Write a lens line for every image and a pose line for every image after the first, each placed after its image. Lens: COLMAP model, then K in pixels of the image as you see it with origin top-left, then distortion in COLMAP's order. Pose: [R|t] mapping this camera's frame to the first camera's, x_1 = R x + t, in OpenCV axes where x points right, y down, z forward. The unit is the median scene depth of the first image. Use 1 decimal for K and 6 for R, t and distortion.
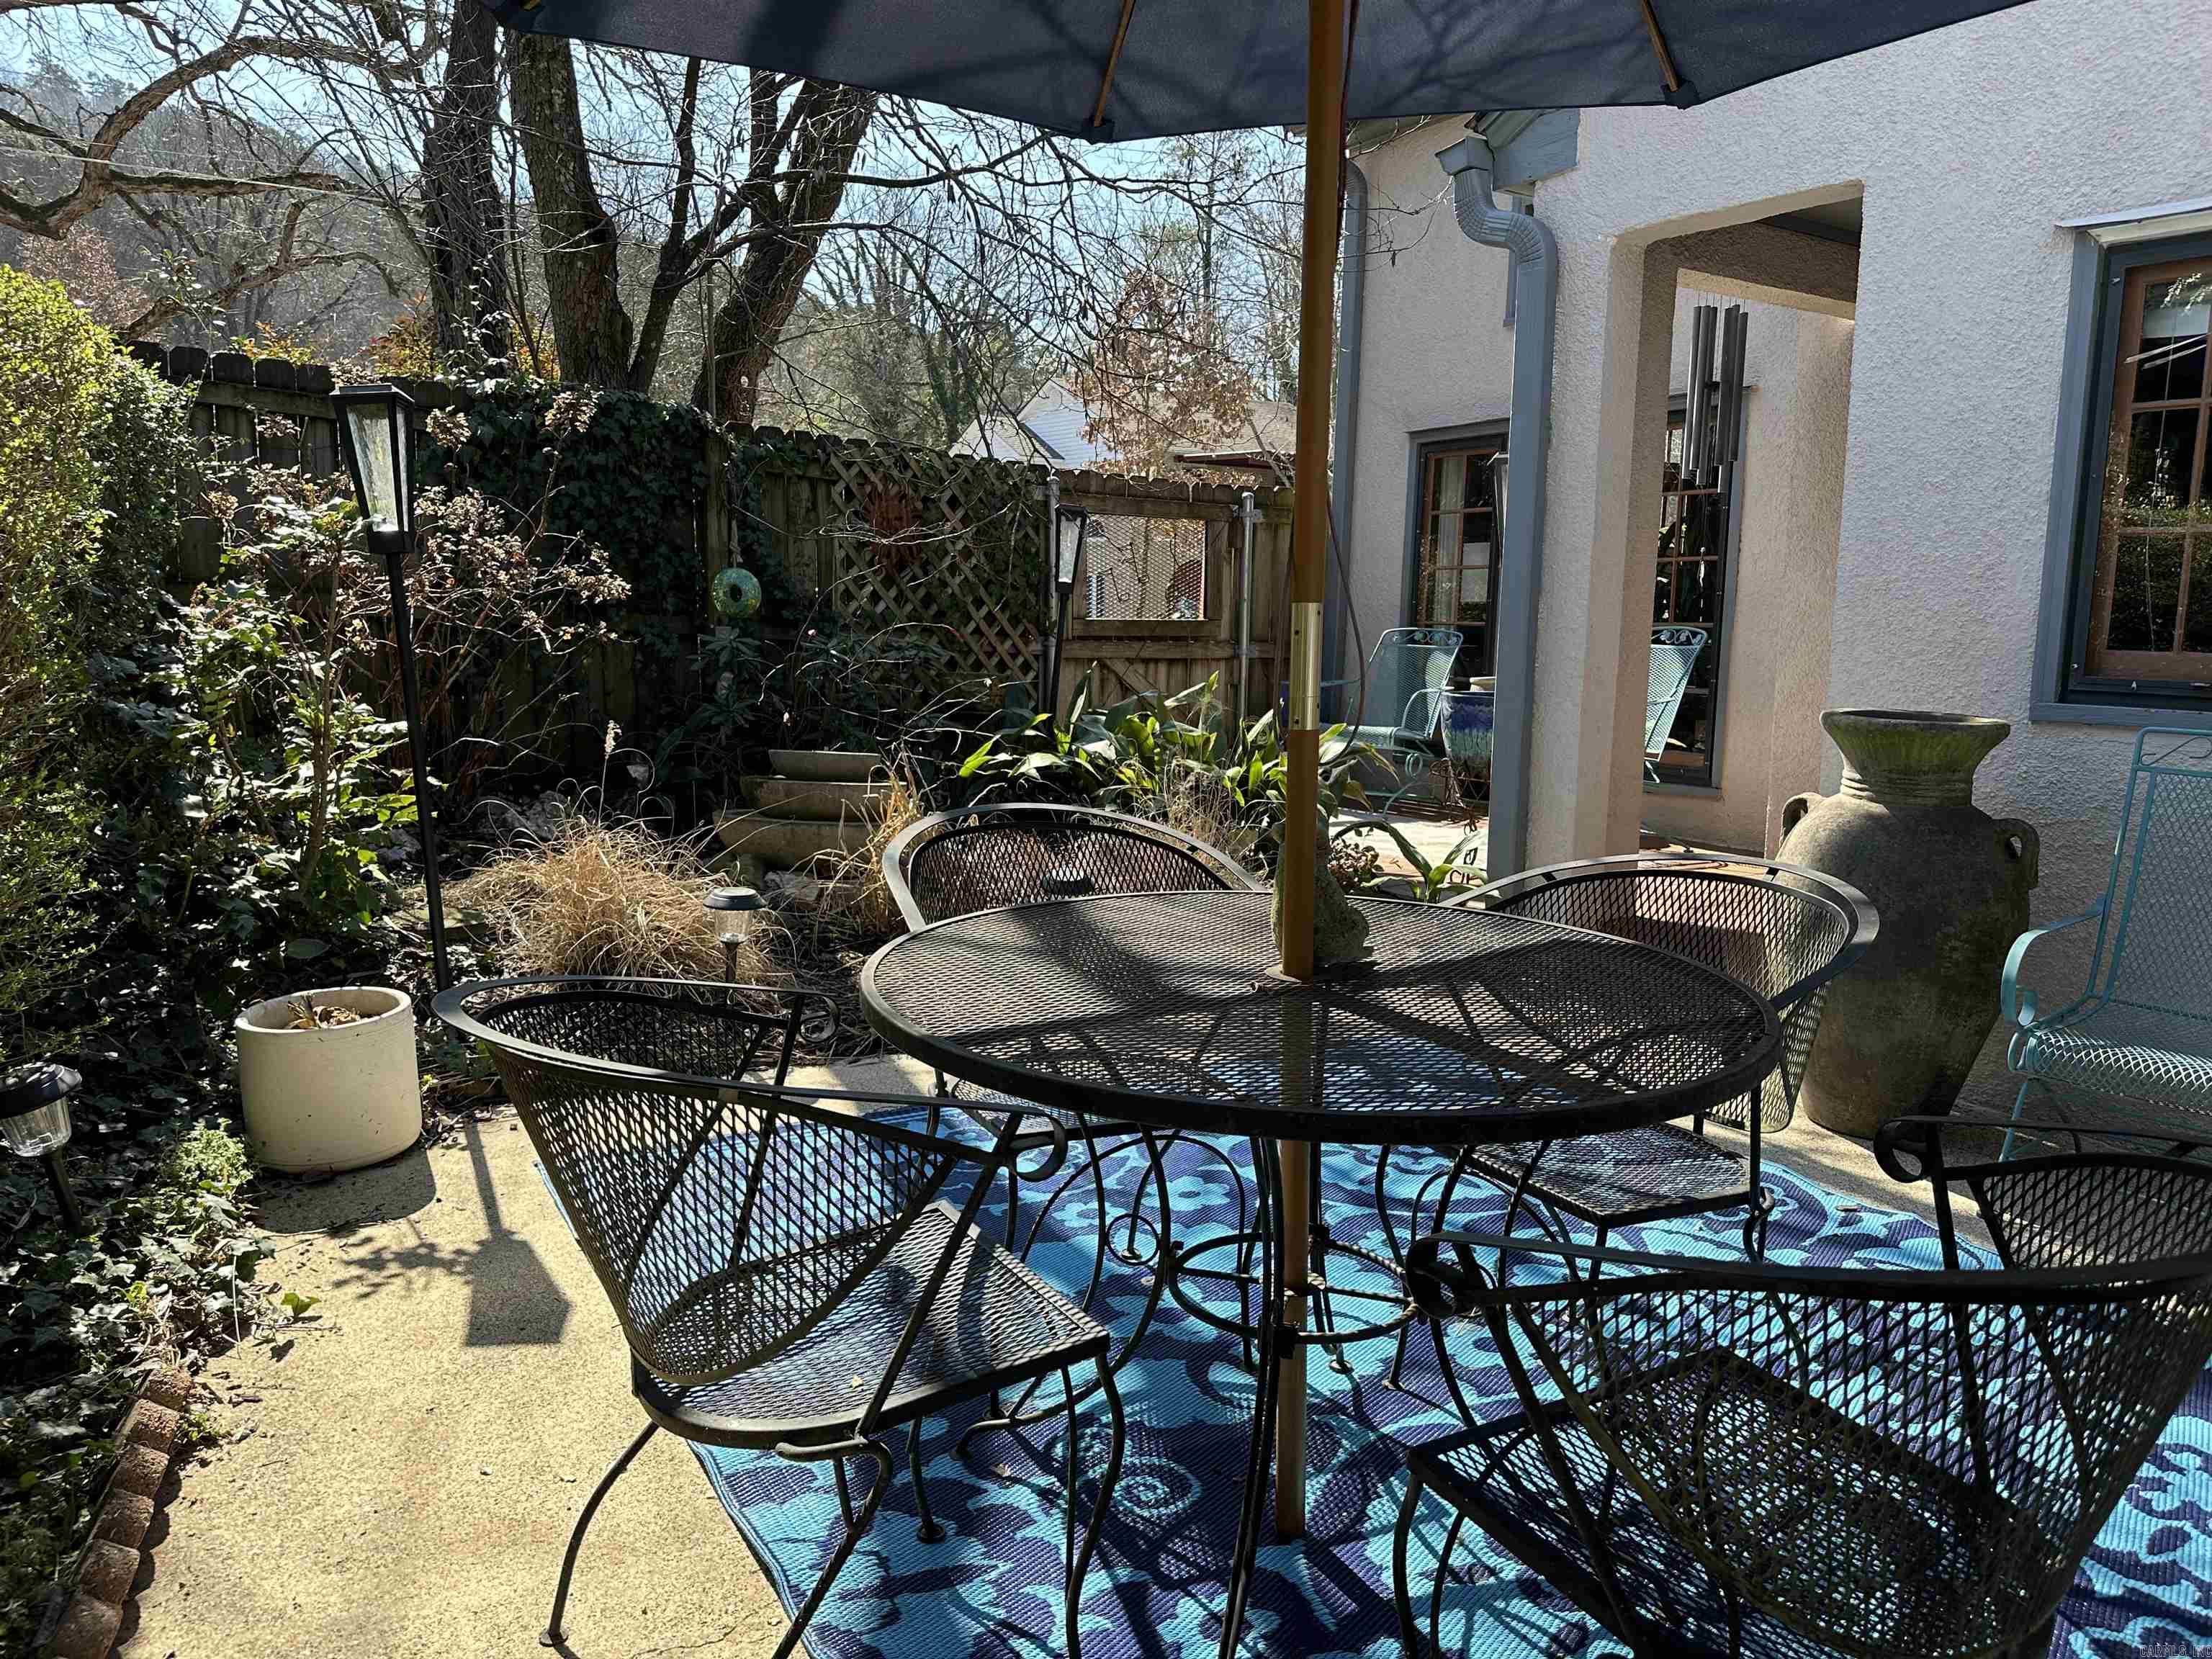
lens RADIAL K [[1582.8, 0, 1115.1], [0, 1582.8, 833.6], [0, 0, 1]] dist [0.025190, -0.026700]
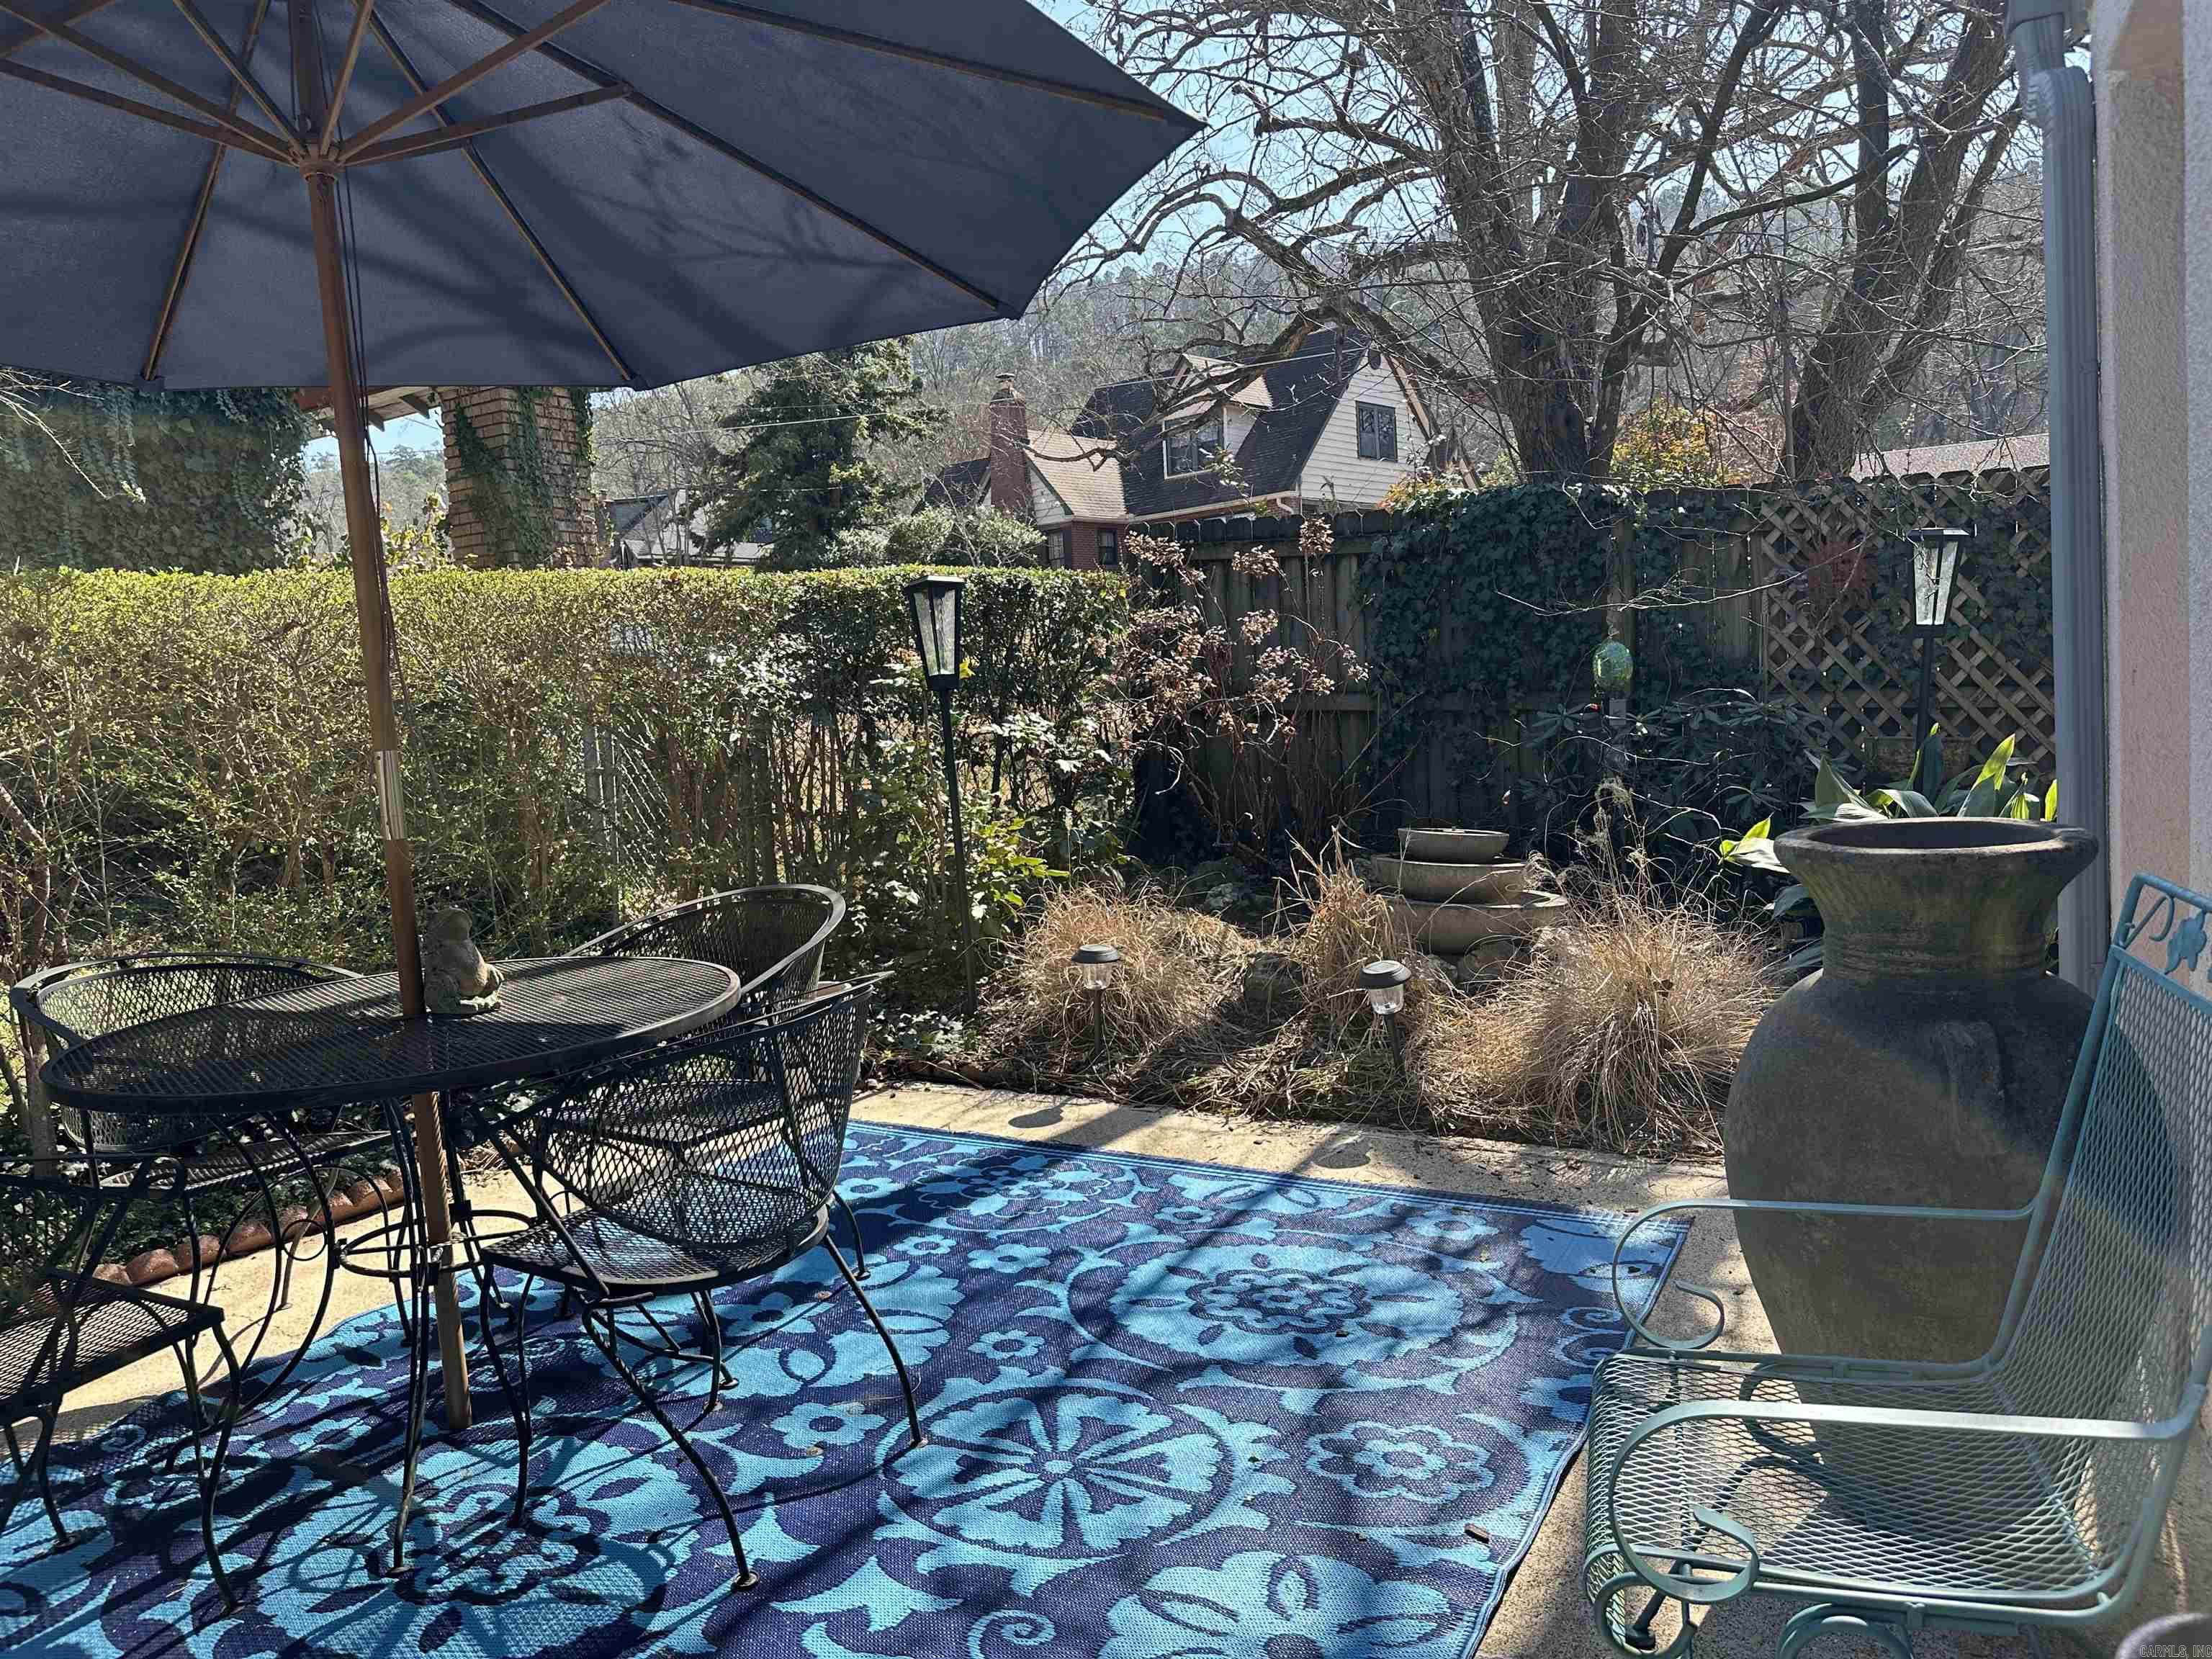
lens RADIAL K [[1582.8, 0, 1106.4], [0, 1582.8, 835.6], [0, 0, 1]] dist [0.025190, -0.026700]
pose [[0.488572, 0.024252, -0.872187, 0.420002], [-0.052842, 0.998601, -0.001833, -0.024527], [0.870922, 0.046984, 0.489170, 0.217233]]
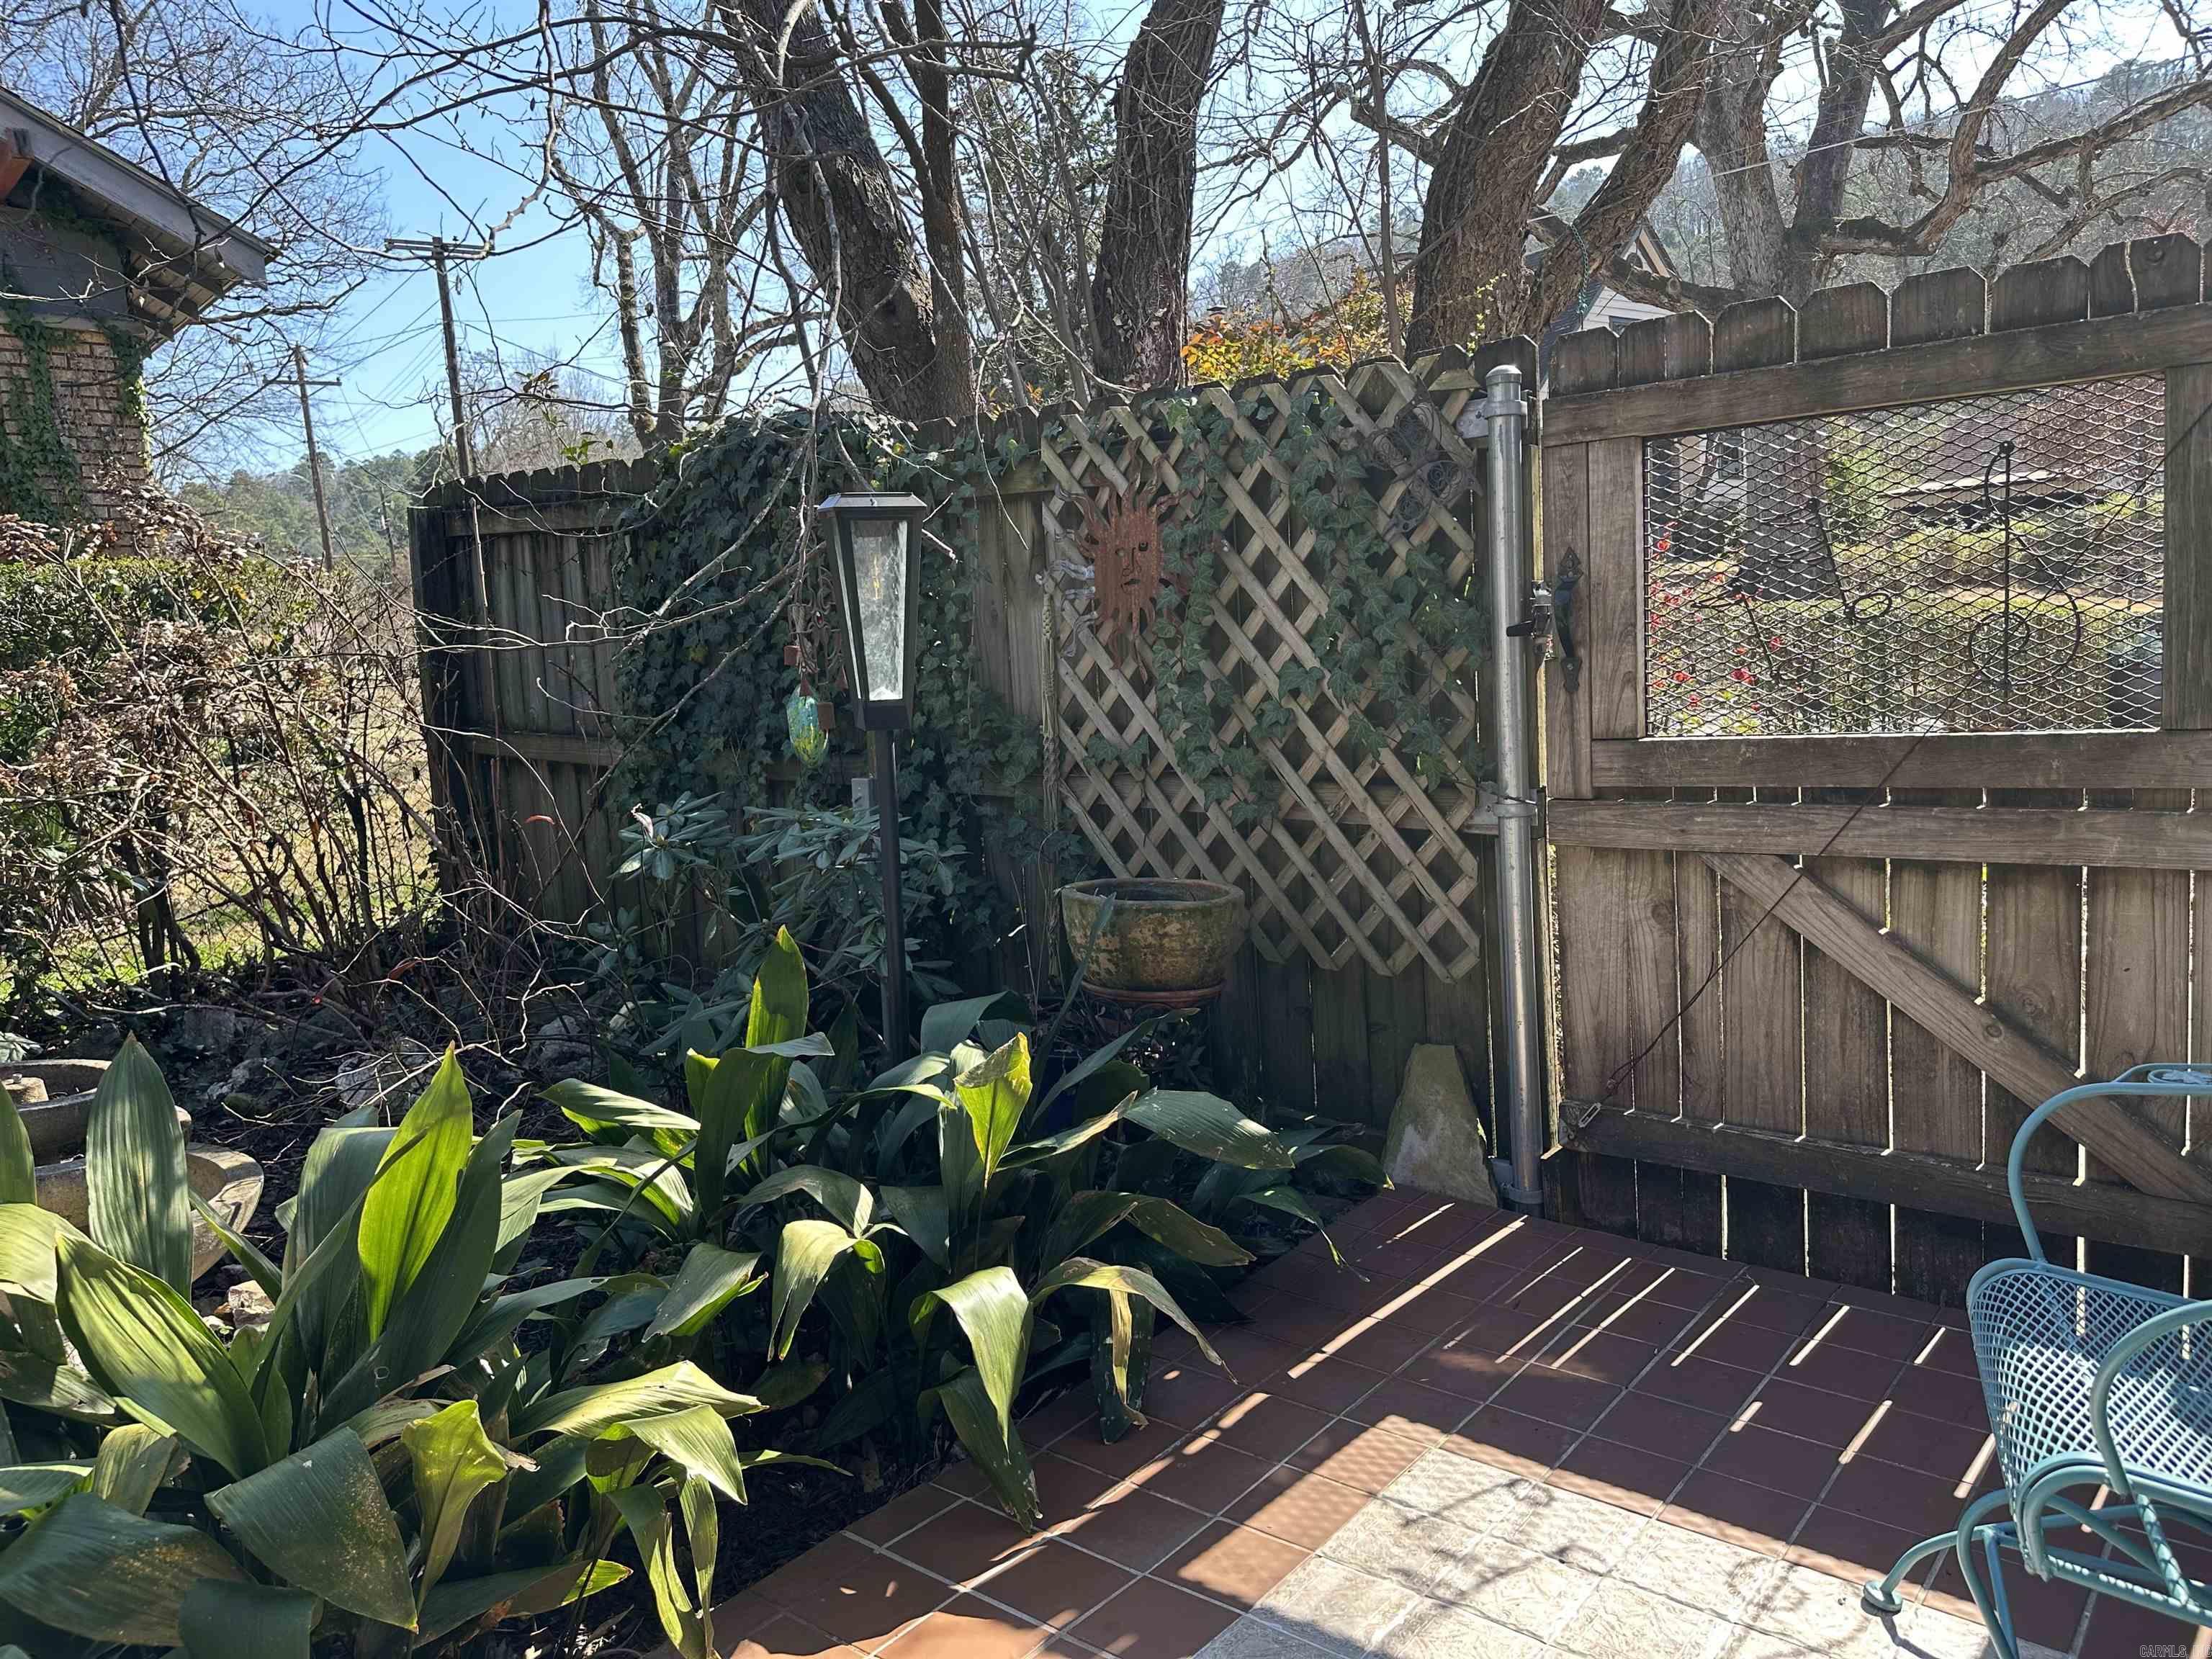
lens RADIAL K [[1582.8, 0, 1106.2], [0, 1582.8, 834.5], [0, 0, 1]] dist [0.025190, -0.026700]
pose [[0.285887, 0.063673, -0.956146, 0.311096], [-0.070228, 0.996499, 0.045362, -0.130068], [0.955686, 0.054180, 0.289358, 0.832604]]
